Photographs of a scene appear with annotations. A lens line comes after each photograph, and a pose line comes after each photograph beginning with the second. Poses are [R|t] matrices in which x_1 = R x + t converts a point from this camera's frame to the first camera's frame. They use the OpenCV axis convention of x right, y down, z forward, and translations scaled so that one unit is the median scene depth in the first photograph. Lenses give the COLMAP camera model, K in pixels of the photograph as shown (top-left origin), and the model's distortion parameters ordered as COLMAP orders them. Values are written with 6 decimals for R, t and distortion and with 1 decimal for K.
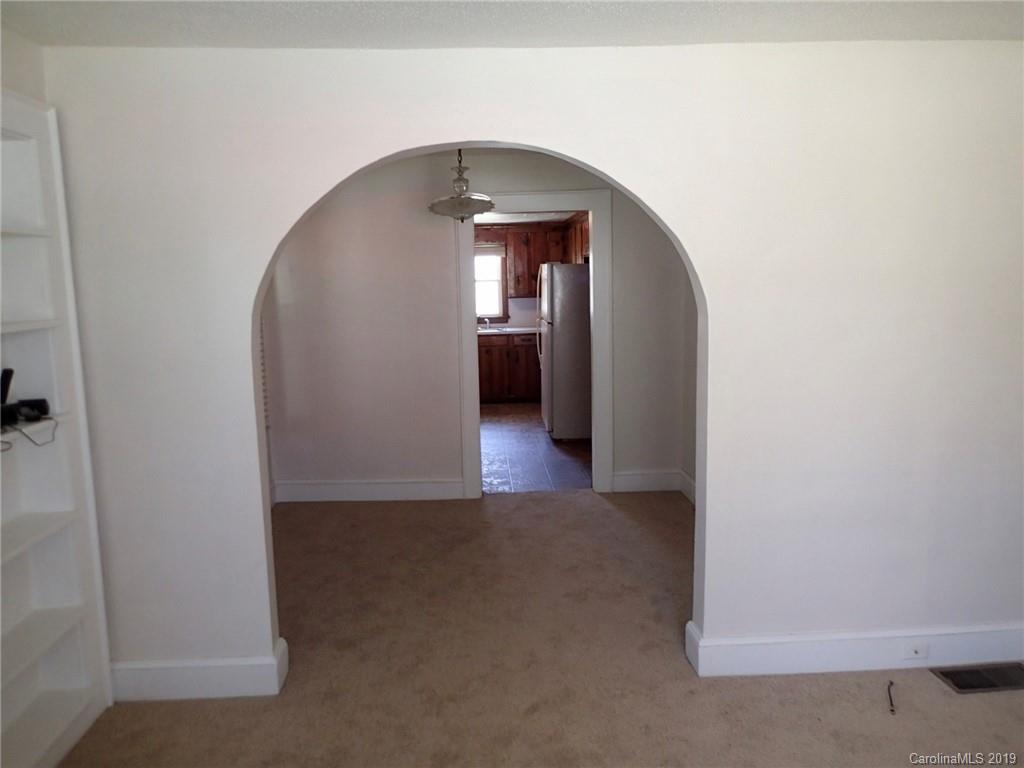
lens RADIAL K [[755.7, 0, 509.3], [0, 755.7, 367.8], [0, 0, 1]] dist [-0.001816, -0.002088]
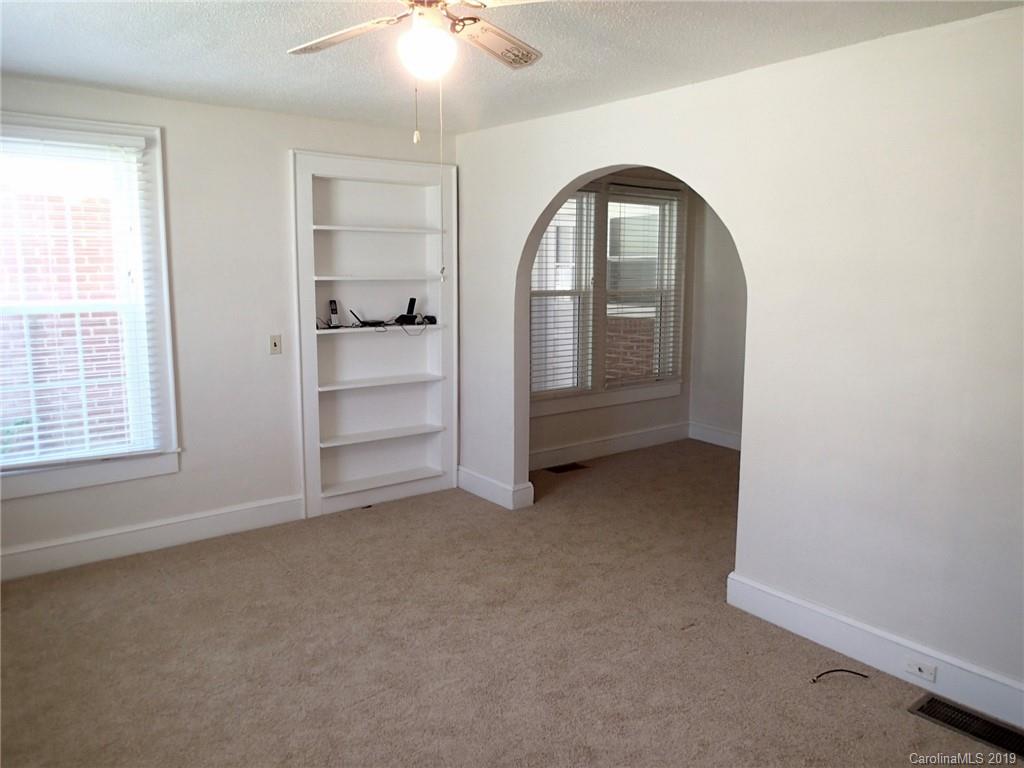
lens RADIAL K [[755.7, 0, 509.3], [0, 755.7, 367.8], [0, 0, 1]] dist [-0.001816, -0.002088]
pose [[0.570976, 0.138288, -0.809236, 0.990668], [-0.122706, 0.989014, 0.082431, -0.011139], [0.811745, 0.052232, 0.581672, 0.016969]]
